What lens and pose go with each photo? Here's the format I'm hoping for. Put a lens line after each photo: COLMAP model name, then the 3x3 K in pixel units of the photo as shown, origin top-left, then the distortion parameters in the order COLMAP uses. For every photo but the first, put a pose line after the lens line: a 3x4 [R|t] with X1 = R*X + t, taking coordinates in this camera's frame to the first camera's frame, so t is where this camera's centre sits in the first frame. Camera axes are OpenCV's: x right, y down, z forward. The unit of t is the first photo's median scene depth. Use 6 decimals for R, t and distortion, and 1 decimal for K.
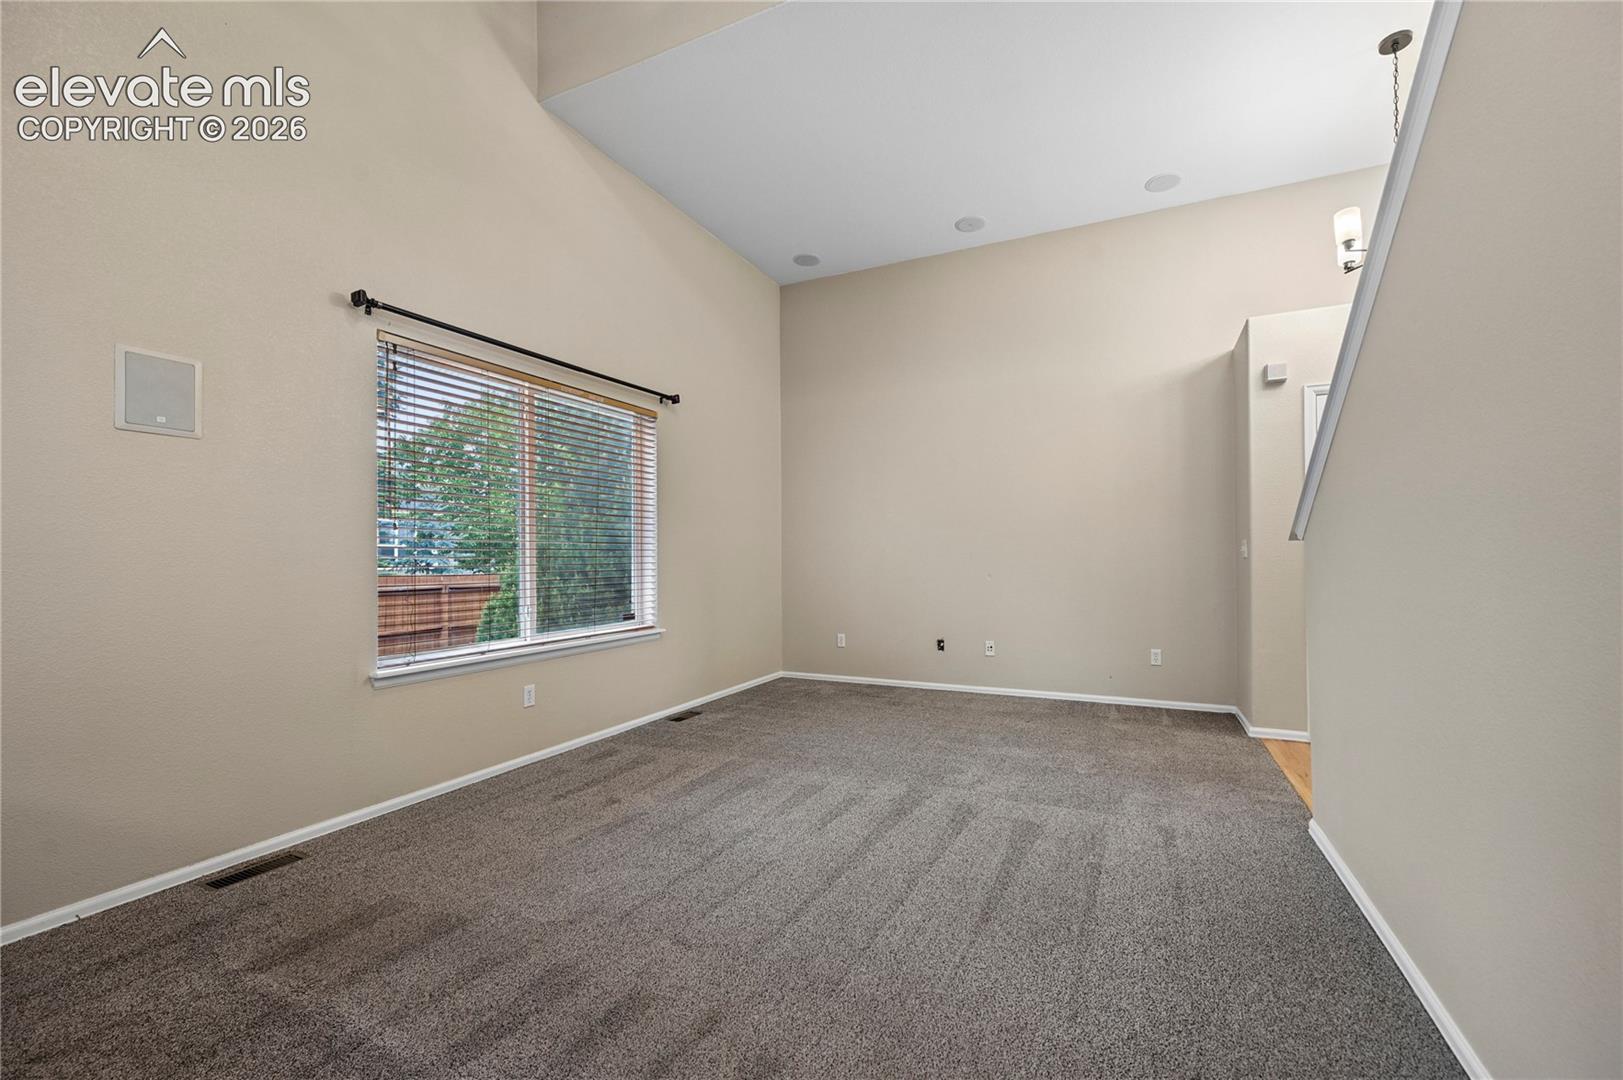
lens RADIAL K [[647.4, 0, 823.8], [0, 647.4, 548.3], [0, 0, 1]] dist [0.000304, 0.000026]
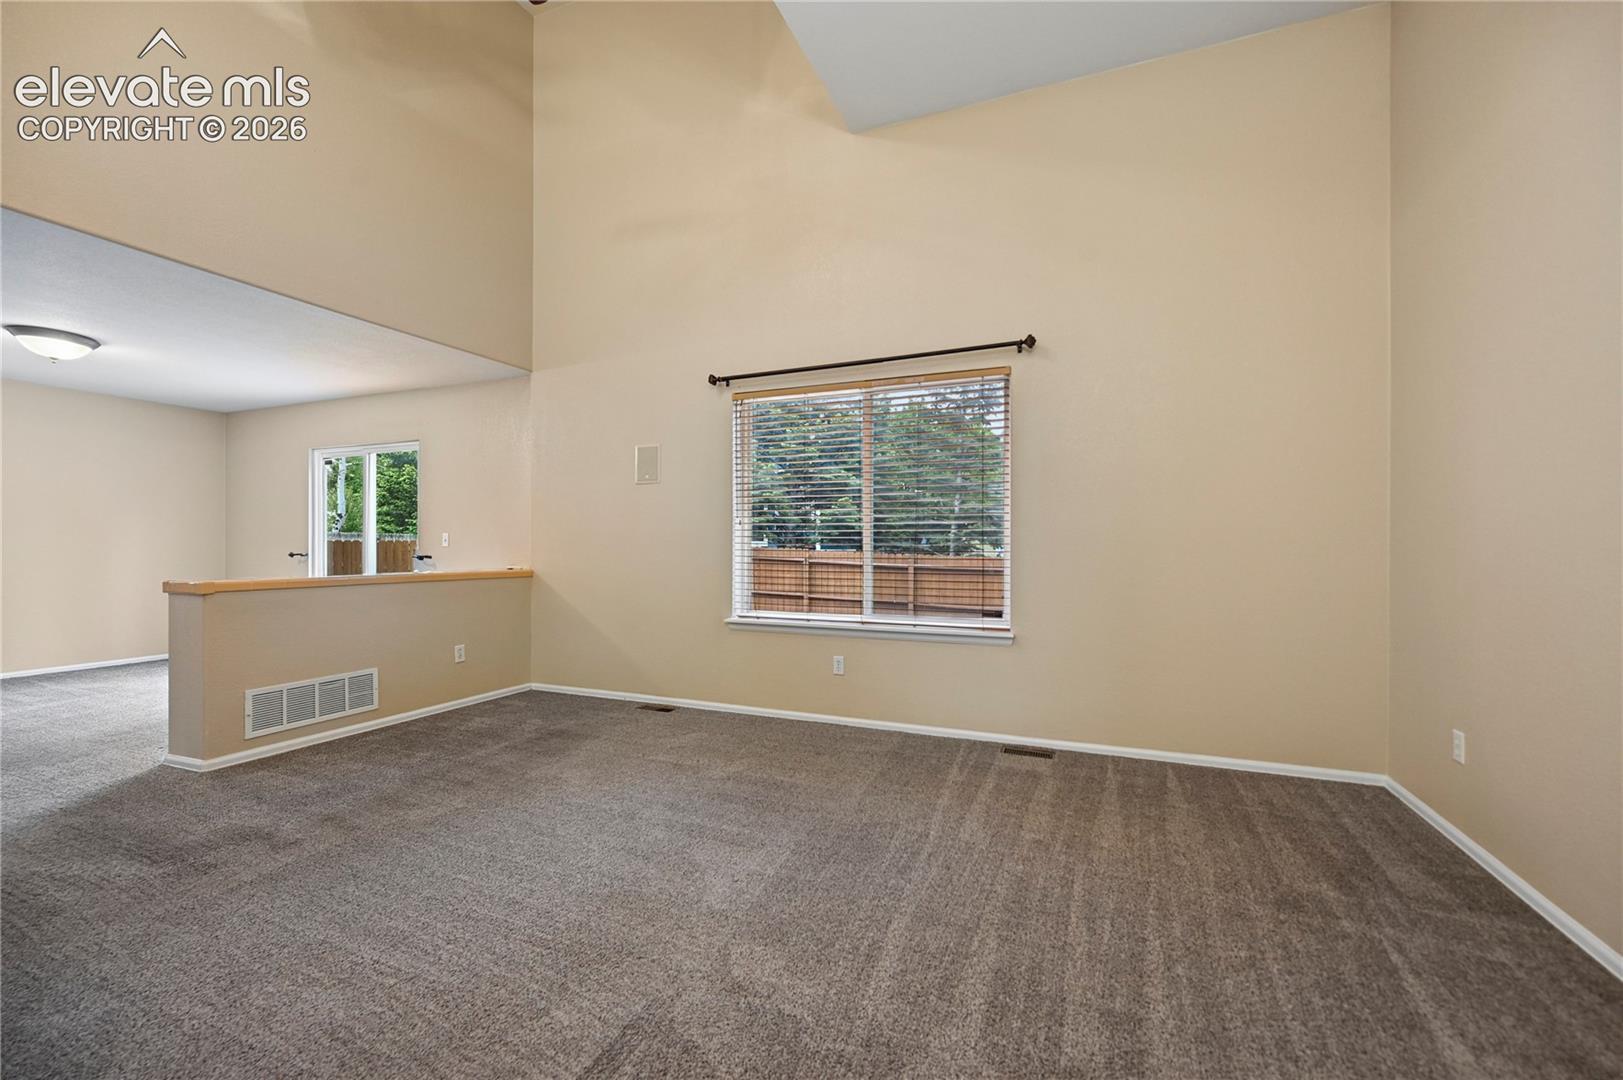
lens RADIAL K [[645.0, 0, 860.7], [0, 645.0, 538.9], [0, 0, 1]] dist [-0.000080, -0.000038]
pose [[0.074547, 0.000776, -0.997217, 0.651436], [0.011057, 0.999938, 0.001605, 0.003124], [0.997156, -0.011146, 0.074533, 0.911461]]
